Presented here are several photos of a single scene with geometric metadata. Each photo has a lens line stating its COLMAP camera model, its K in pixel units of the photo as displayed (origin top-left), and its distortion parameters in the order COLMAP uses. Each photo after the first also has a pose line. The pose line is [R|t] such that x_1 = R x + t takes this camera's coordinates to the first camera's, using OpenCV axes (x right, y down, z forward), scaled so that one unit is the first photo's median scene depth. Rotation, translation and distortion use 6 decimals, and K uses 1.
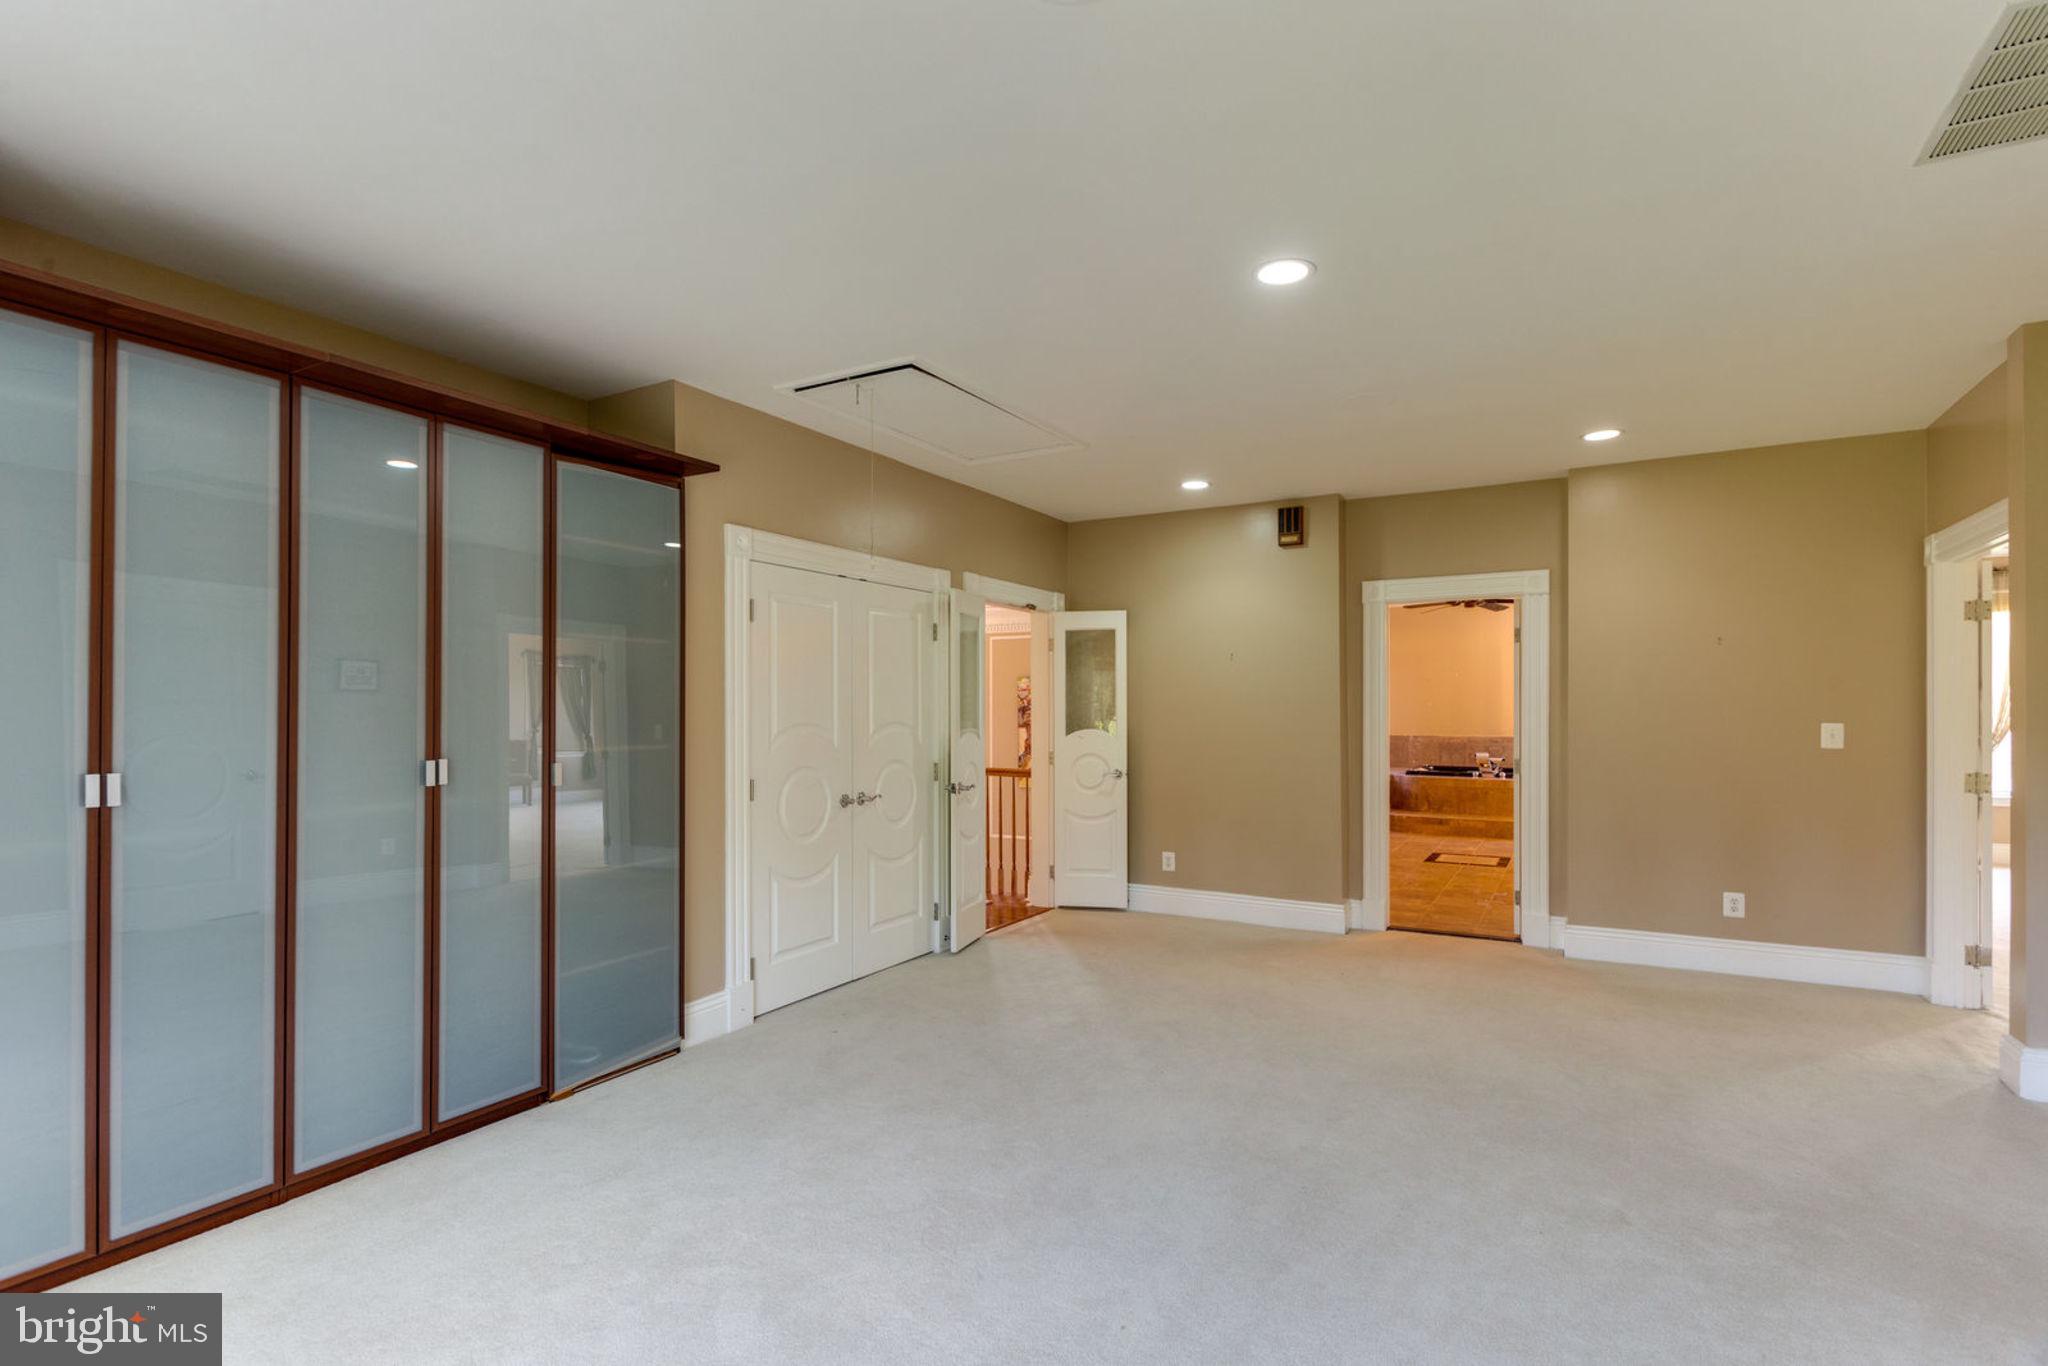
lens RADIAL K [[994.5, 0, 1024.3], [0, 994.5, 701.6], [0, 0, 1]] dist [0.009709, 0.000574]
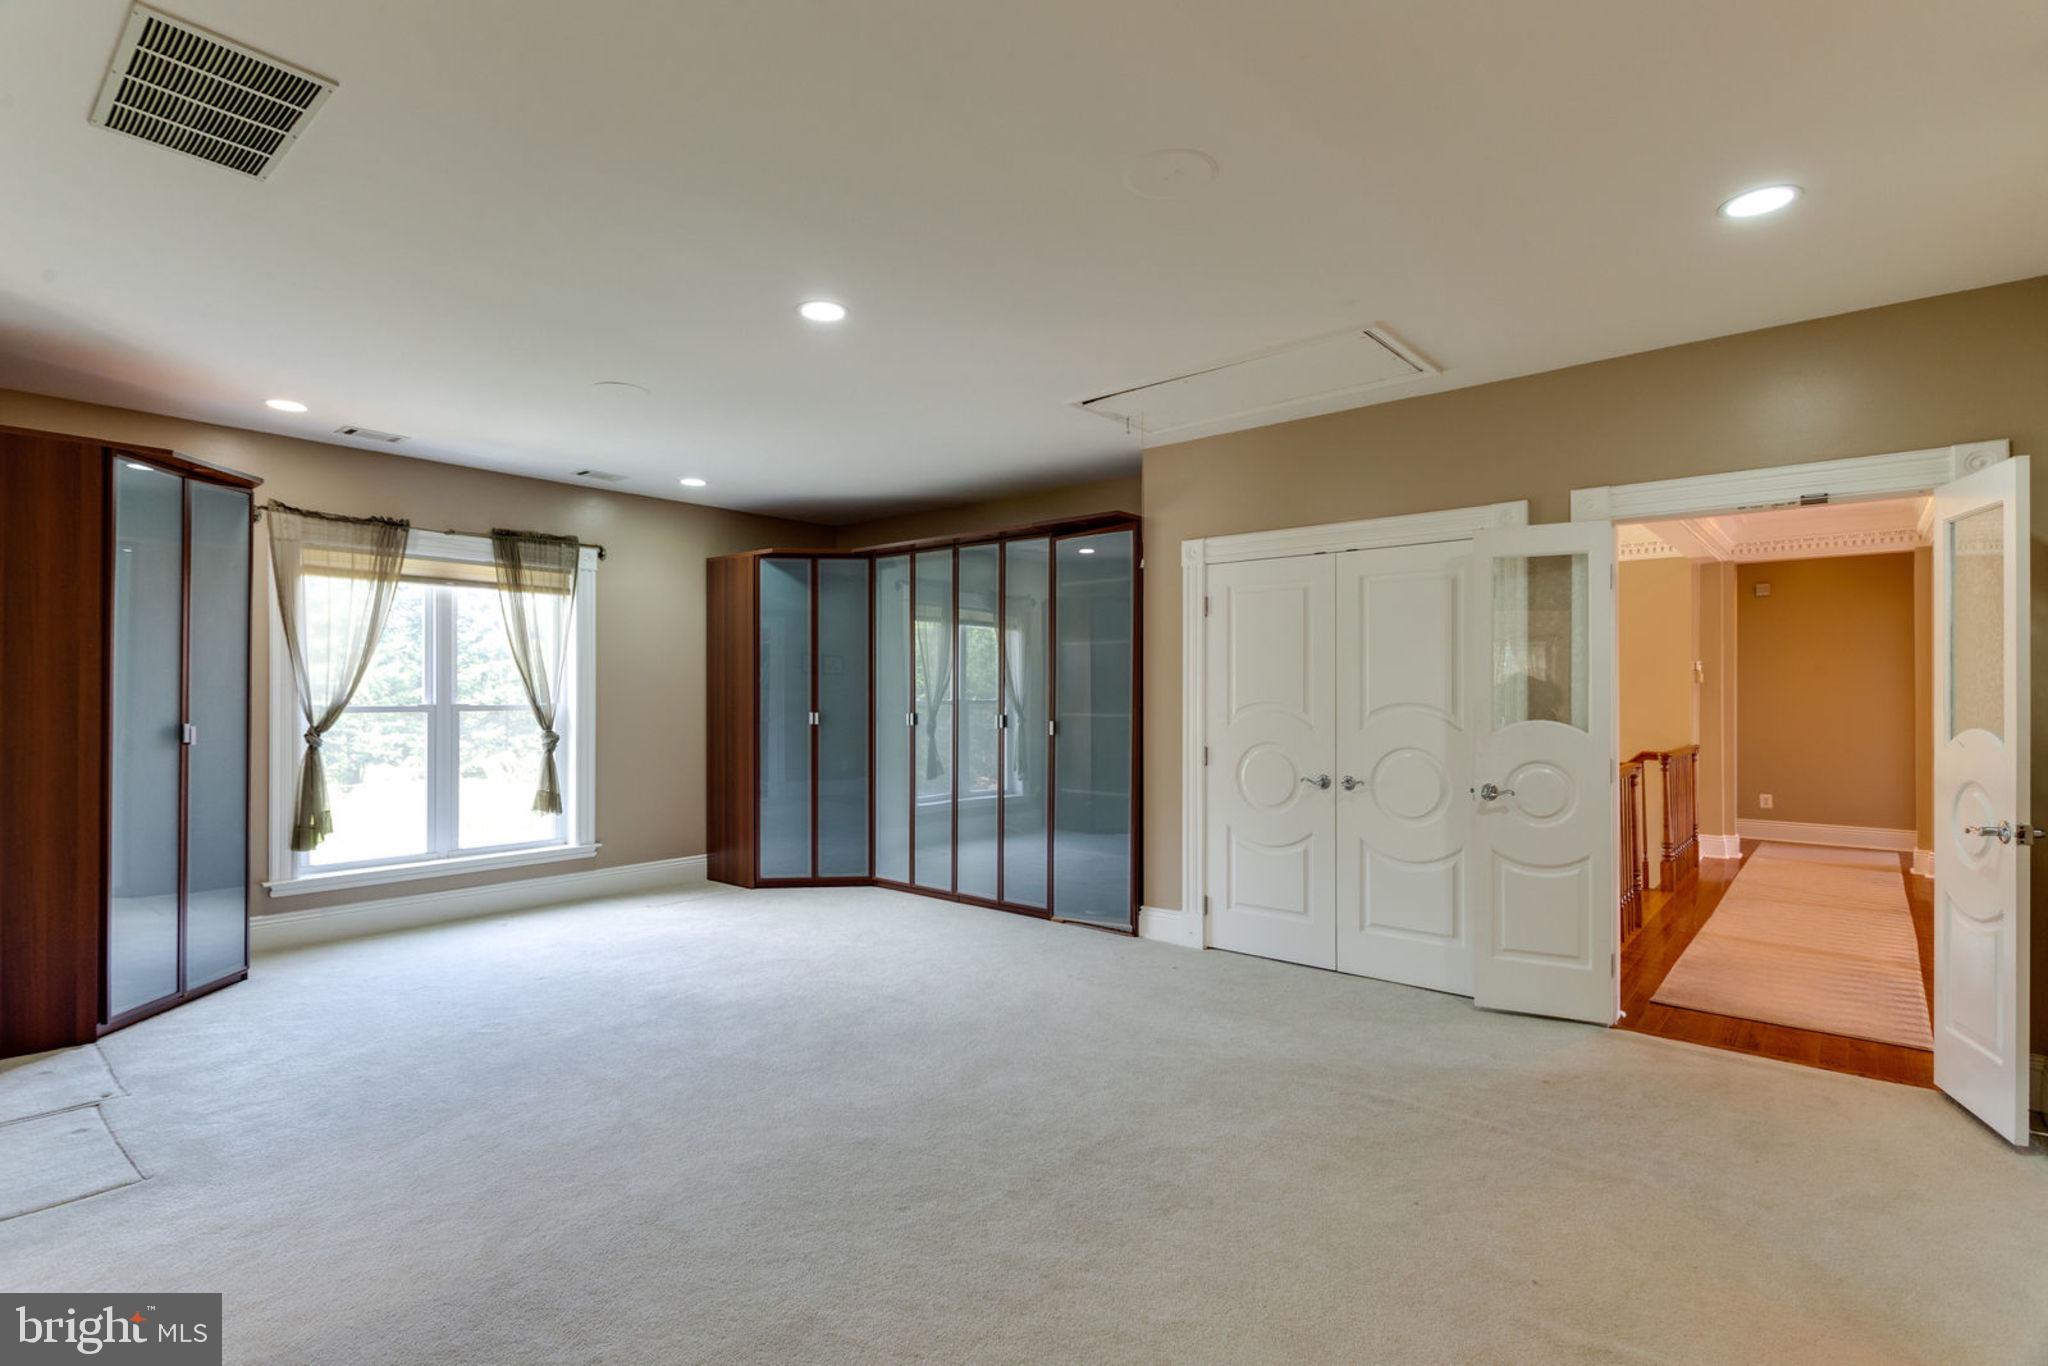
lens RADIAL K [[994.5, 0, 1018.3], [0, 994.5, 687.8], [0, 0, 1]] dist [0.009709, 0.000574]
pose [[-0.196391, -0.003433, -0.980520, 0.825781], [0.010113, 0.999934, -0.005526, 0.009760], [0.980474, -0.011001, -0.196343, 0.888052]]
